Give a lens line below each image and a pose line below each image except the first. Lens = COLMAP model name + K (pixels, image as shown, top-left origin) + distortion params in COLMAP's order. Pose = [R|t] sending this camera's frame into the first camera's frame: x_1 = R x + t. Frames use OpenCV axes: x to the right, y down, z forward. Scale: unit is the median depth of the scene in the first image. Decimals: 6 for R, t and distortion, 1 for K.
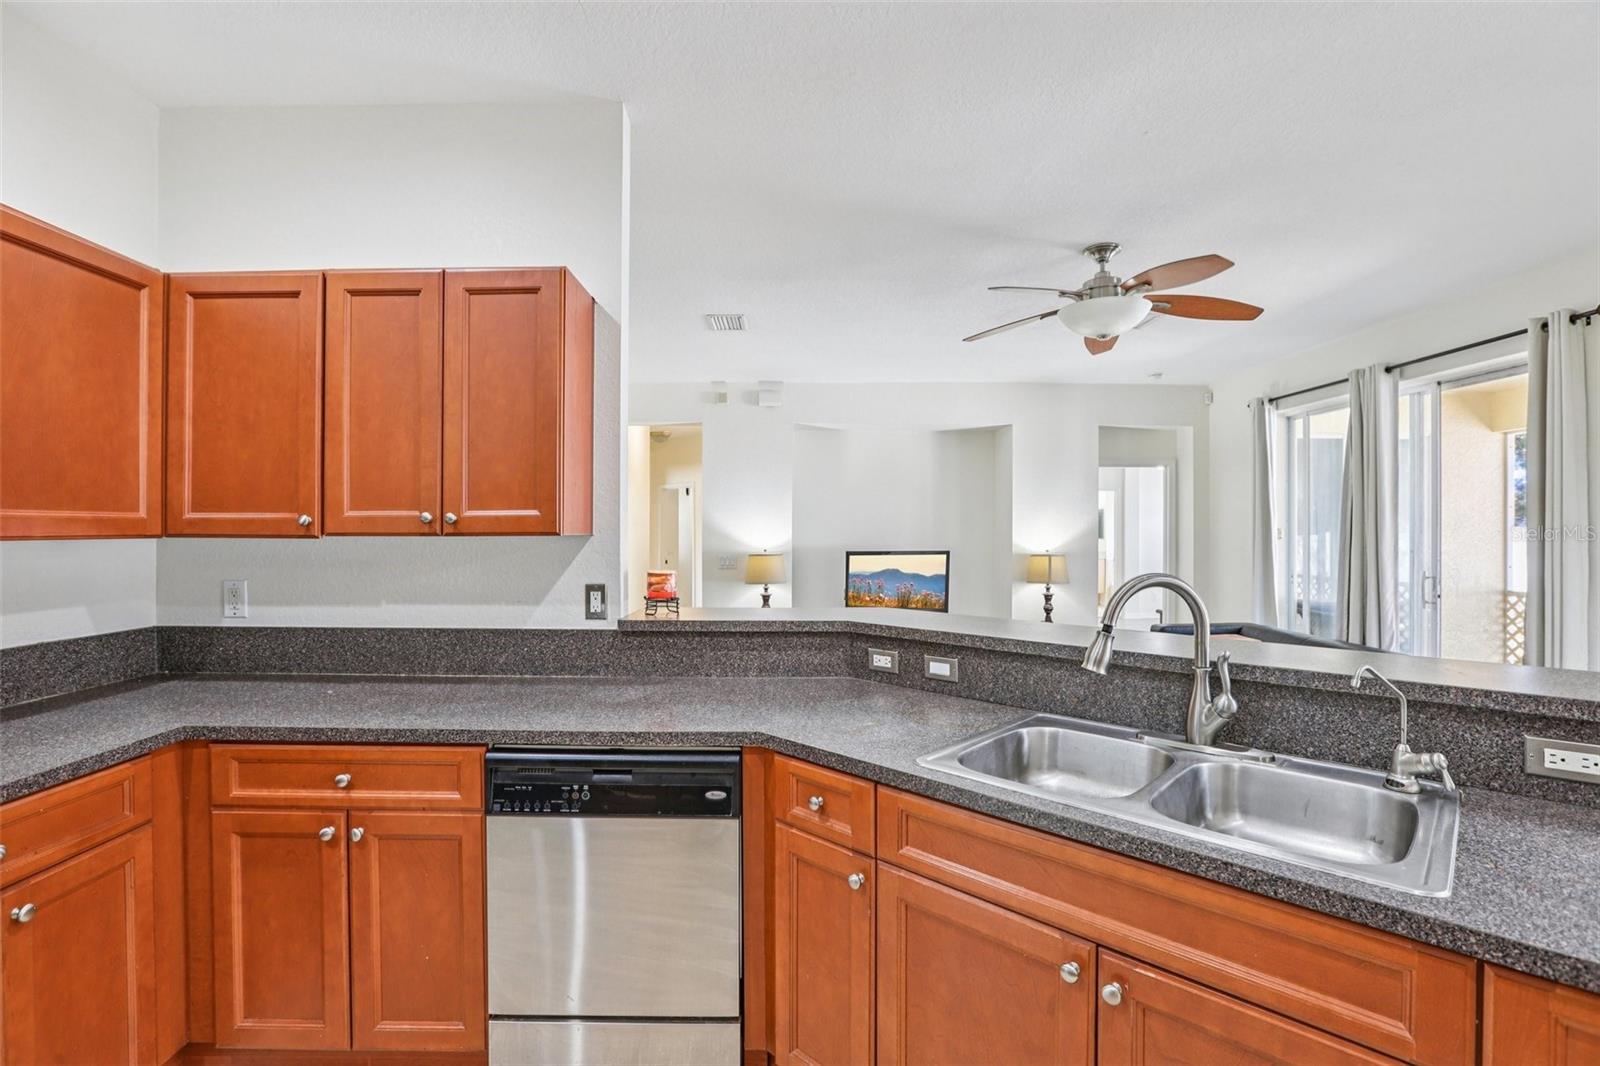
lens RADIAL K [[692.1, 0, 771.5], [0, 692.1, 546.8], [0, 0, 1]] dist [-0.001523, 0.000101]
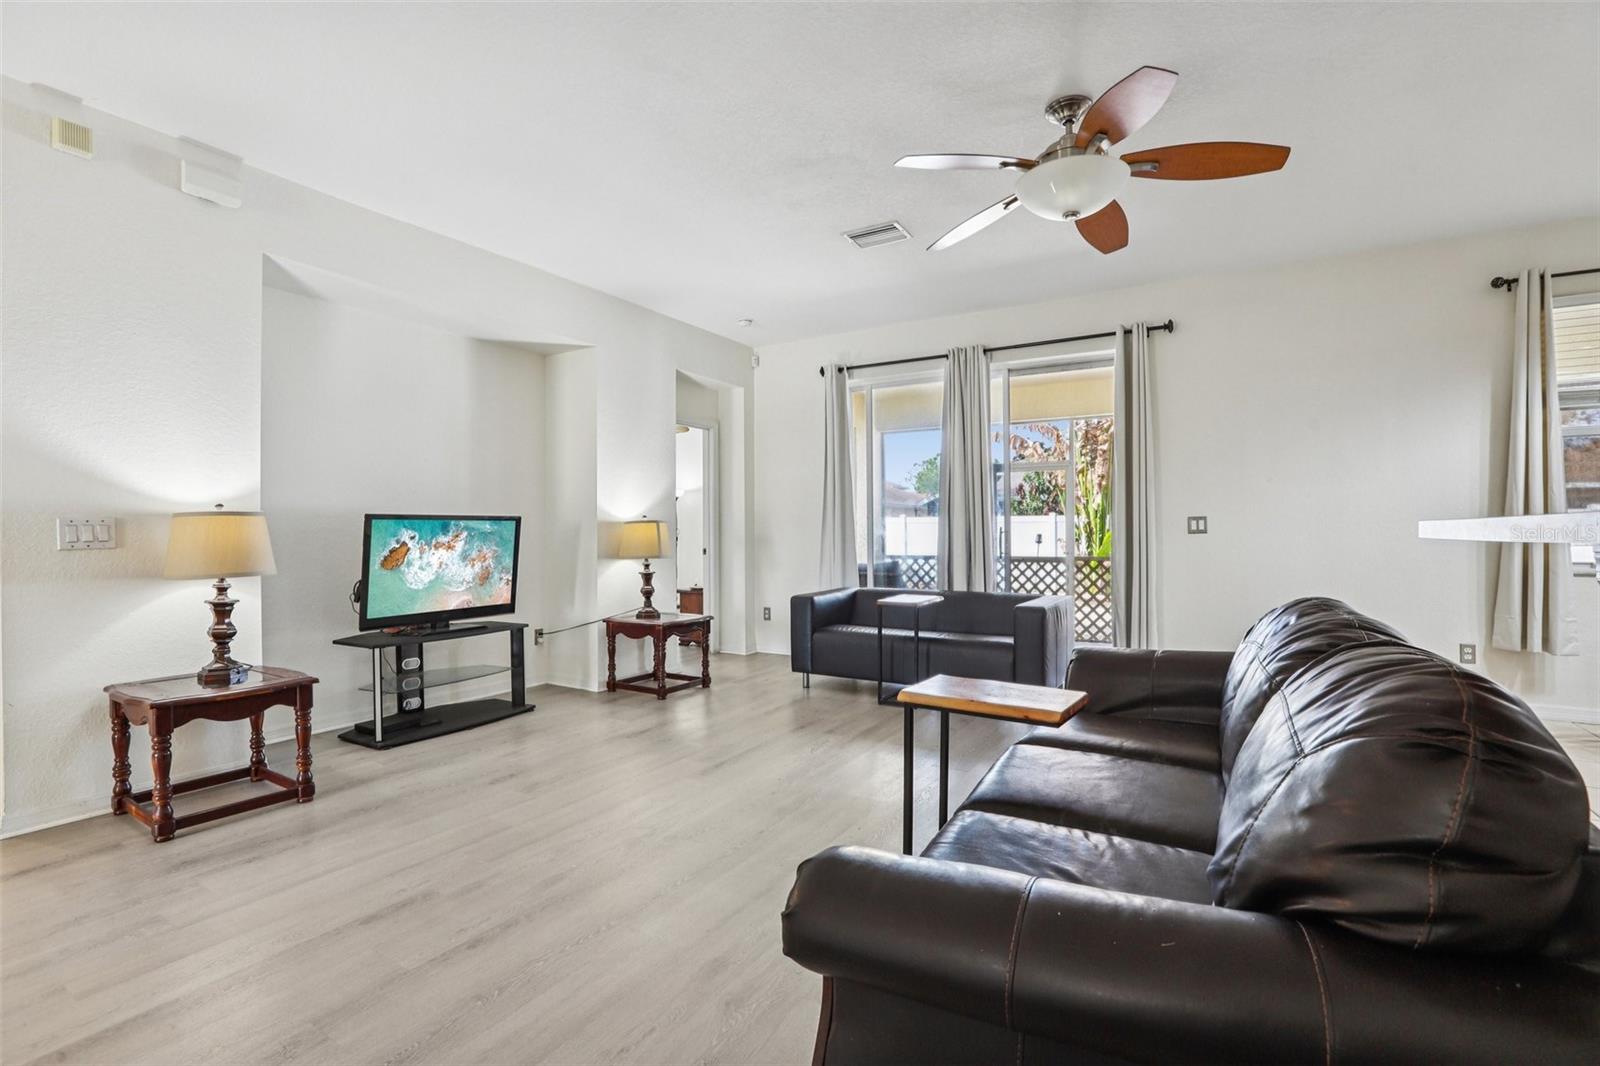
lens RADIAL K [[742.9, 0, 800.0], [0, 742.9, 533.0], [0, 0, 1]] dist [-0.001292, -0.000083]
pose [[0.552506, -0.003790, 0.833500, -0.201947], [0.012545, 0.999914, -0.003769, 0.029291], [-0.833414, 0.012539, 0.552507, 0.393862]]
